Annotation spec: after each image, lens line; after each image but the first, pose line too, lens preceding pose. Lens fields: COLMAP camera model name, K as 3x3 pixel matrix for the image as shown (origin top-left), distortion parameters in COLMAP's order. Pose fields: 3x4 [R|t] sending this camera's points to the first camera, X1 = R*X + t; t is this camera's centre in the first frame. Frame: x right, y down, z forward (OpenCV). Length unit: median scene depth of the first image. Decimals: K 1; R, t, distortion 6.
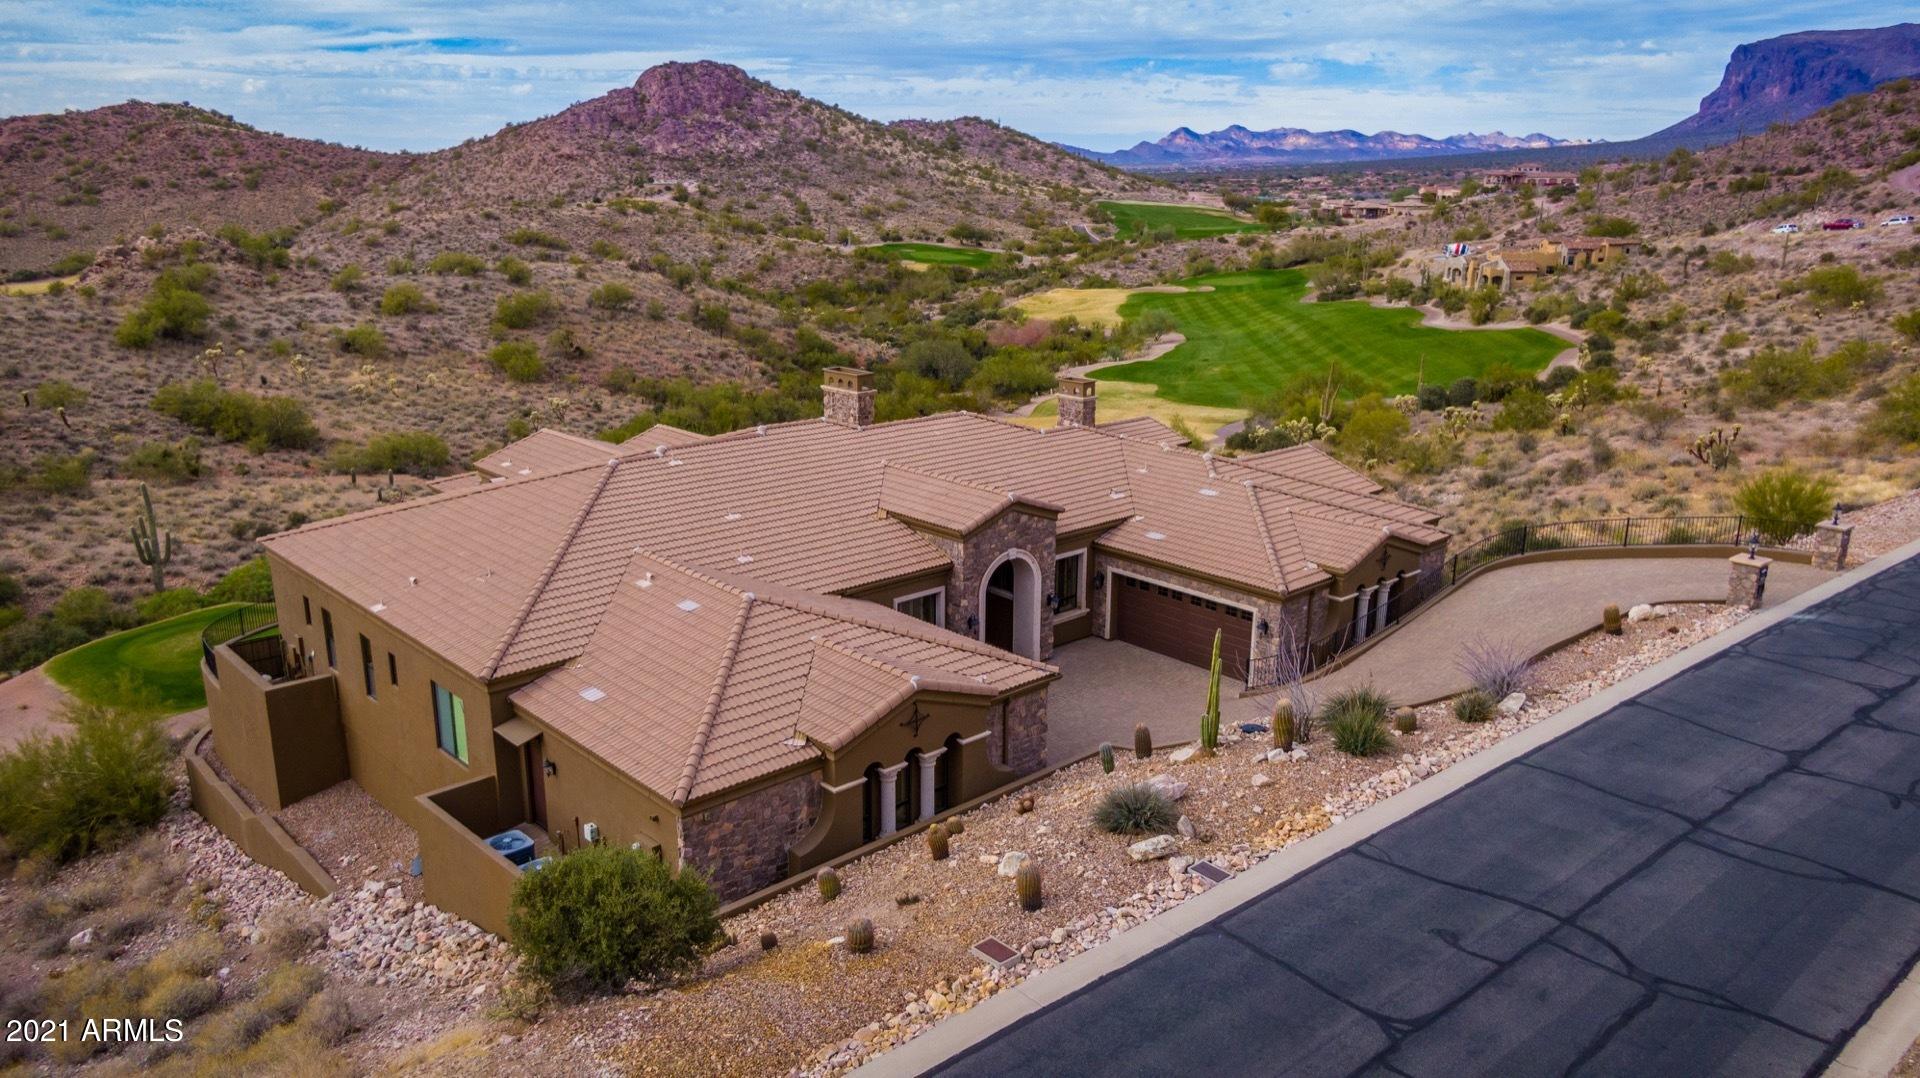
lens RADIAL K [[1371.2, 0, 956.9], [0, 1371.2, 548.1], [0, 0, 1]] dist [0.036373, -0.025468]
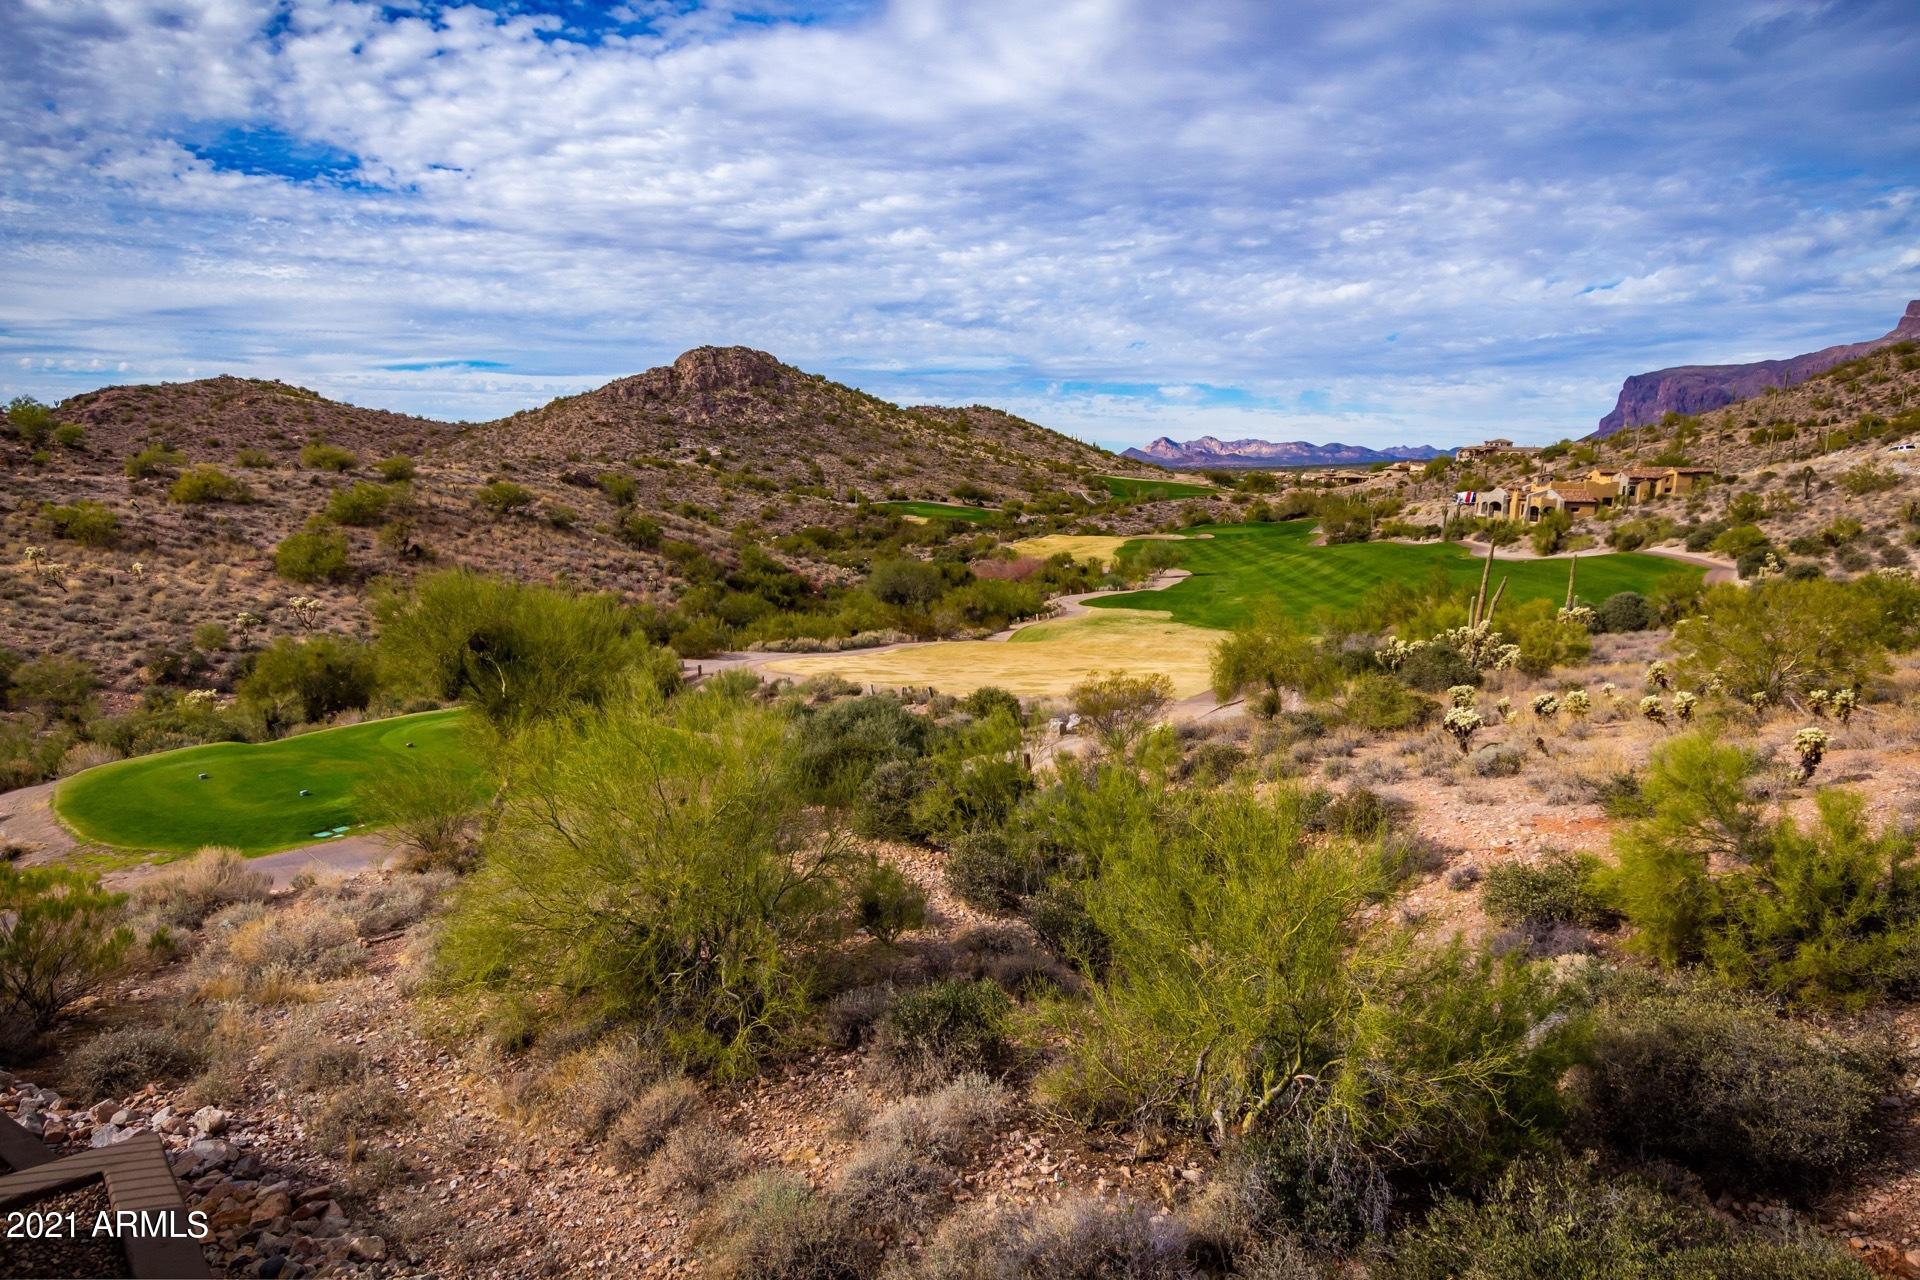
lens RADIAL K [[1170.0, 0, 951.4], [0, 1170.0, 639.5], [0, 0, 1]] dist [0.005230, 0.000714]
pose [[0.999708, 0.015459, -0.018562, 0.011318], [-0.017658, 0.992019, -0.124842, -0.005788], [0.016484, 0.125134, 0.992003, 0.116835]]
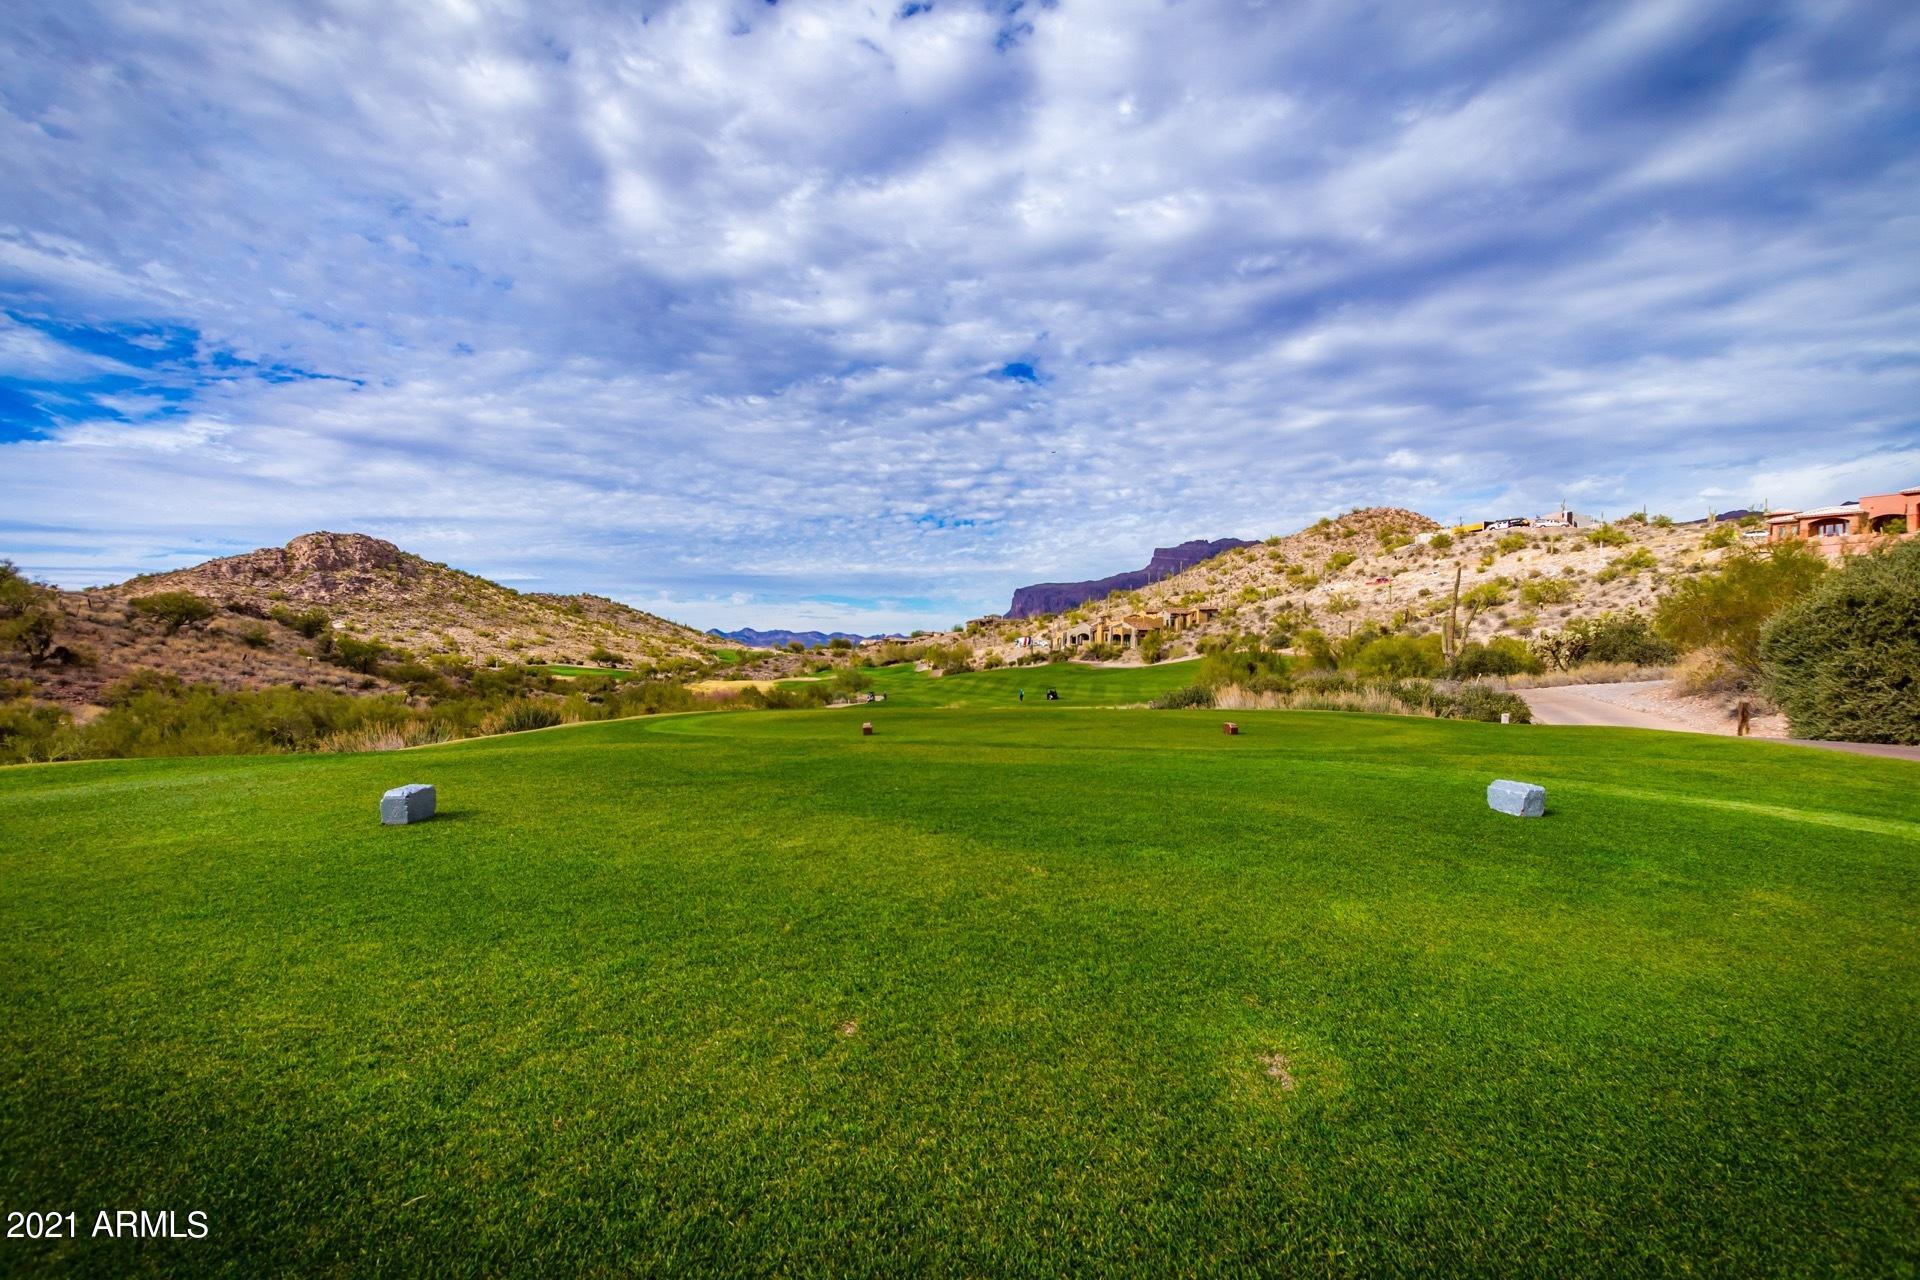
lens RADIAL K [[870.4, 0, 951.1], [0, 870.4, 652.5], [0, 0, 1]] dist [0.009709, 0.000184]
pose [[0.911041, -0.003788, 0.412298, -0.030008], [0.114842, 0.962718, -0.244918, -0.004925], [-0.395999, 0.270479, 0.877511, 0.174115]]
